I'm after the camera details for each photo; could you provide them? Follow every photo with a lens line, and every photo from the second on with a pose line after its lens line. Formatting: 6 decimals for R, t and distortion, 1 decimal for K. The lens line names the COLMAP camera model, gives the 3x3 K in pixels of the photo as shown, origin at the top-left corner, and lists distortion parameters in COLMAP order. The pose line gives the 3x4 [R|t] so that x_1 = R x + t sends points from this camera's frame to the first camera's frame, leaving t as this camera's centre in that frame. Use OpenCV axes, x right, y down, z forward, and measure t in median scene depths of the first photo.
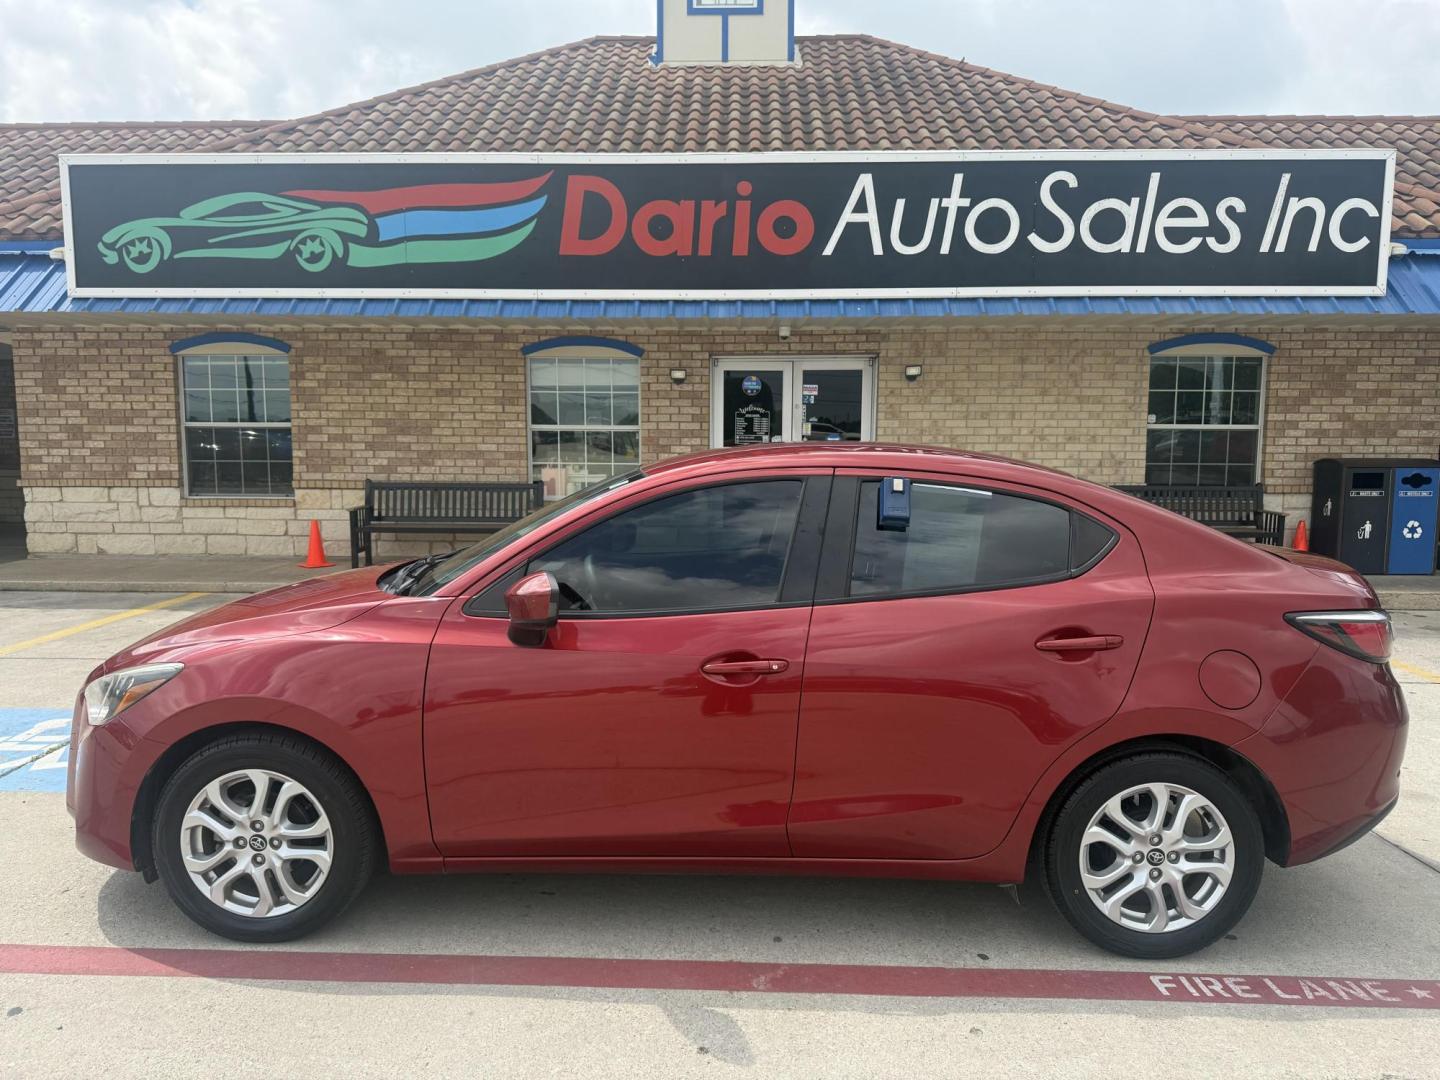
lens RADIAL K [[1037.7, 0, 698.0], [0, 1037.7, 544.8], [0, 0, 1]] dist [0.025660, -0.037509]
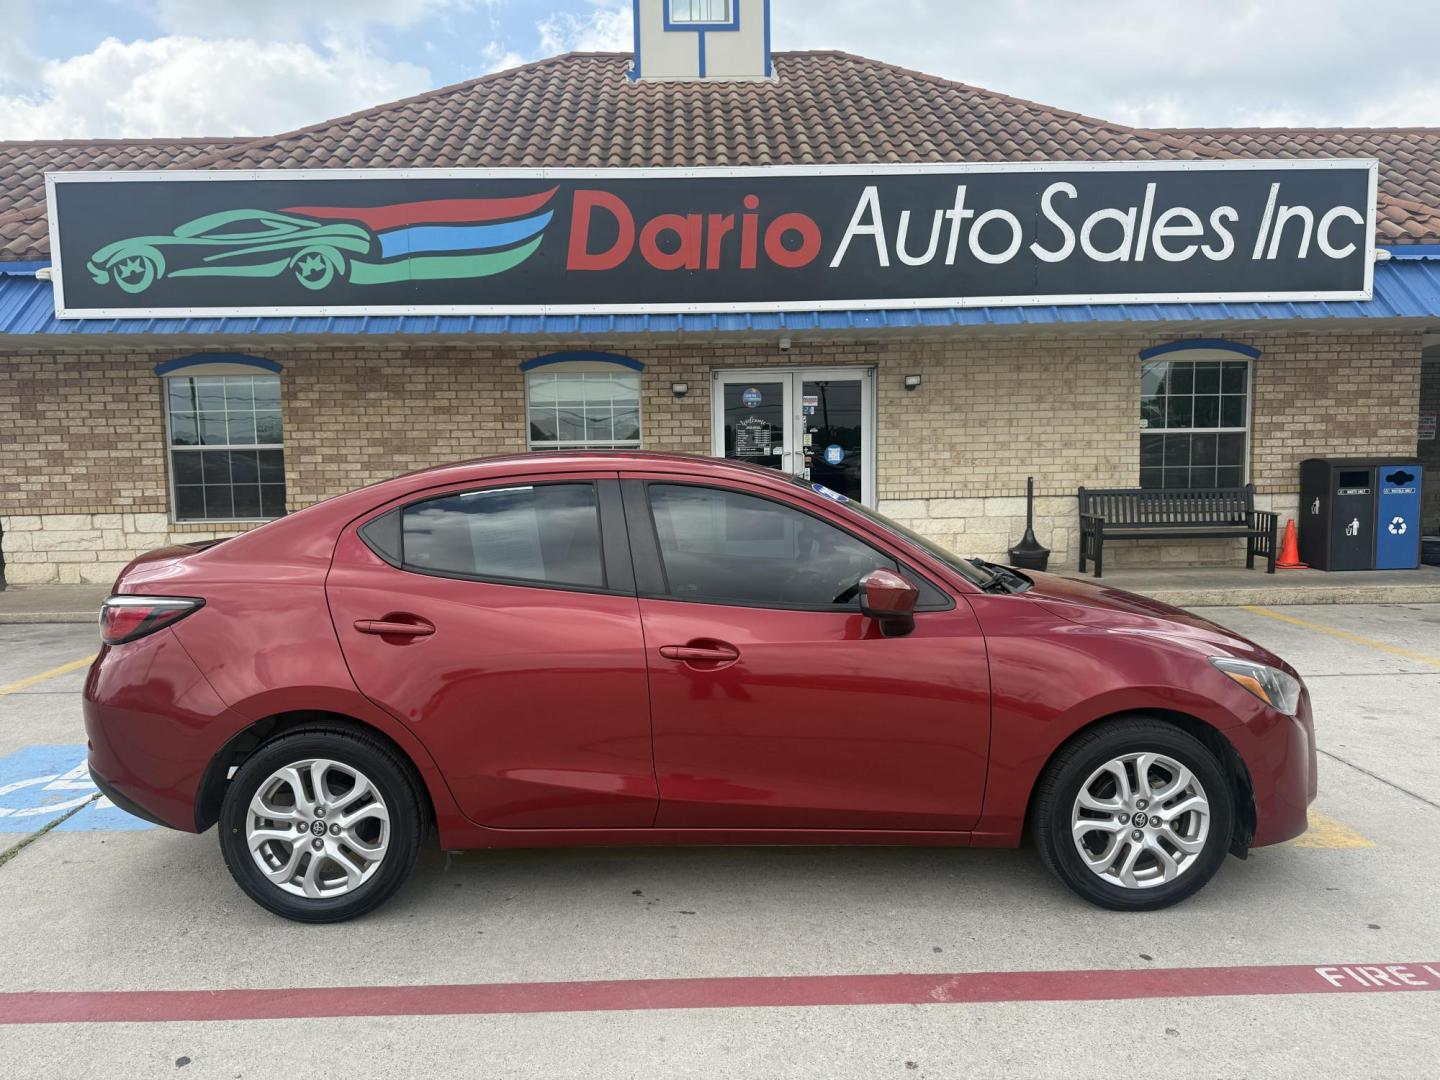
lens RADIAL K [[1037.7, 0, 698.0], [0, 1037.7, 544.8], [0, 0, 1]] dist [0.025660, -0.037509]
pose [[0.998327, -0.024863, 0.052194, -0.057185], [0.025577, 0.999588, -0.013060, 0.000139], [-0.051848, 0.014373, 0.998552, 0.004572]]
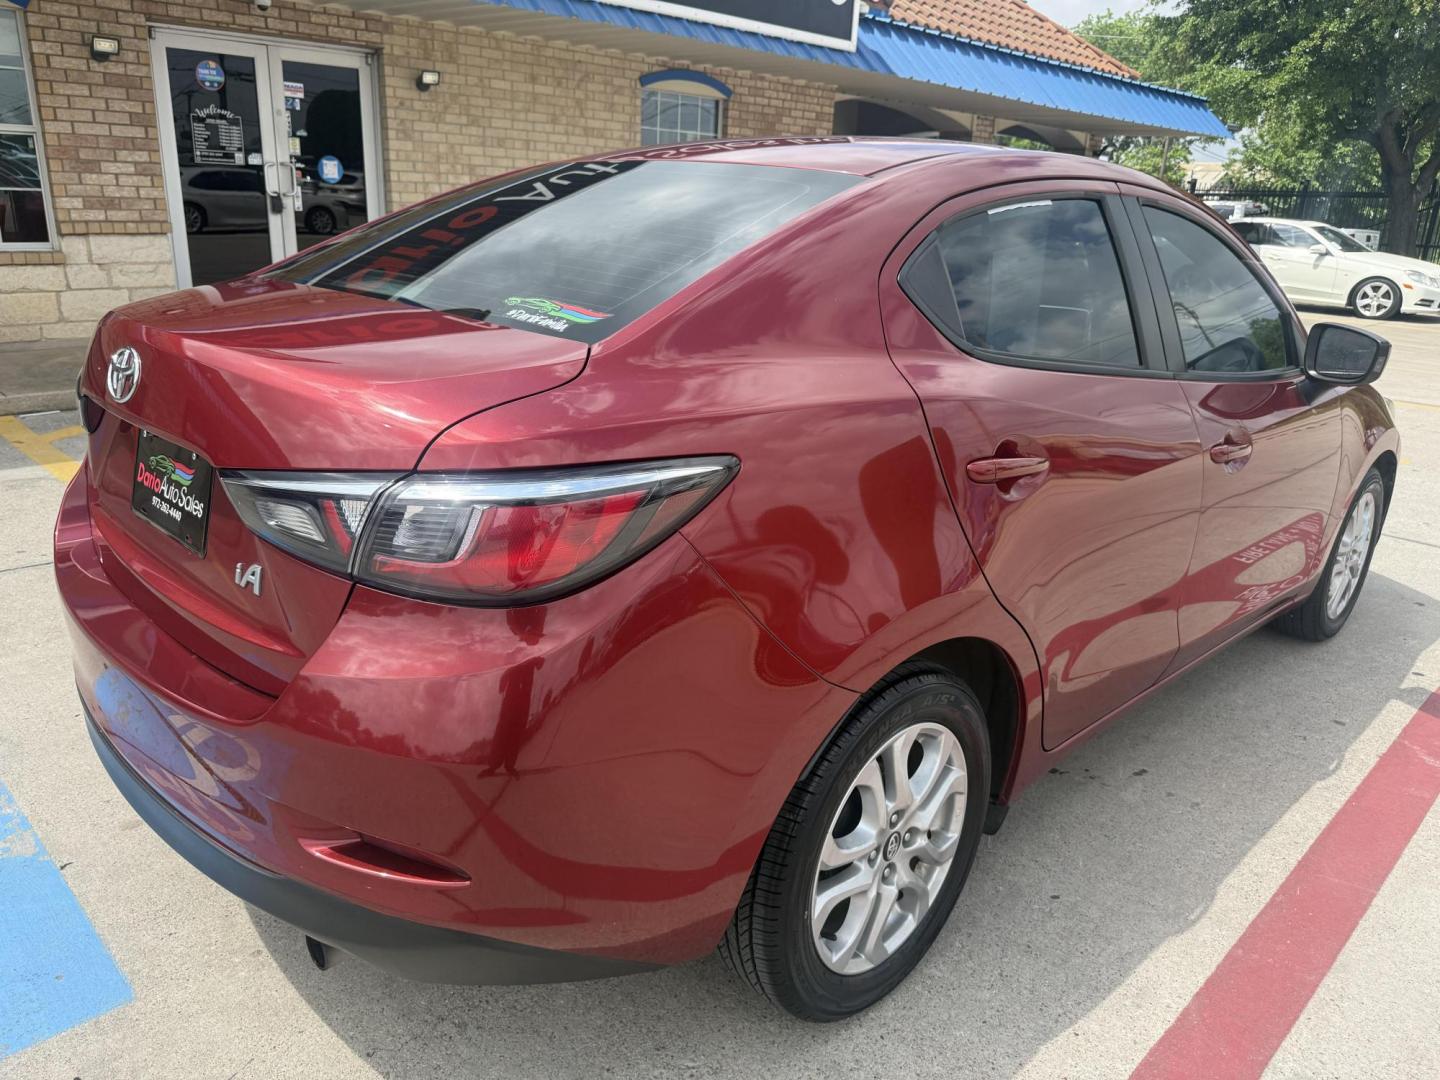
lens RADIAL K [[1053.2, 0, 719.6], [0, 1053.2, 533.6], [0, 0, 1]] dist [0.031373, -0.042999]
pose [[0.674549, -0.200080, 0.710599, -0.288689], [0.037650, 0.970643, 0.237559, -0.011580], [-0.737269, -0.133492, 0.662280, 0.243828]]
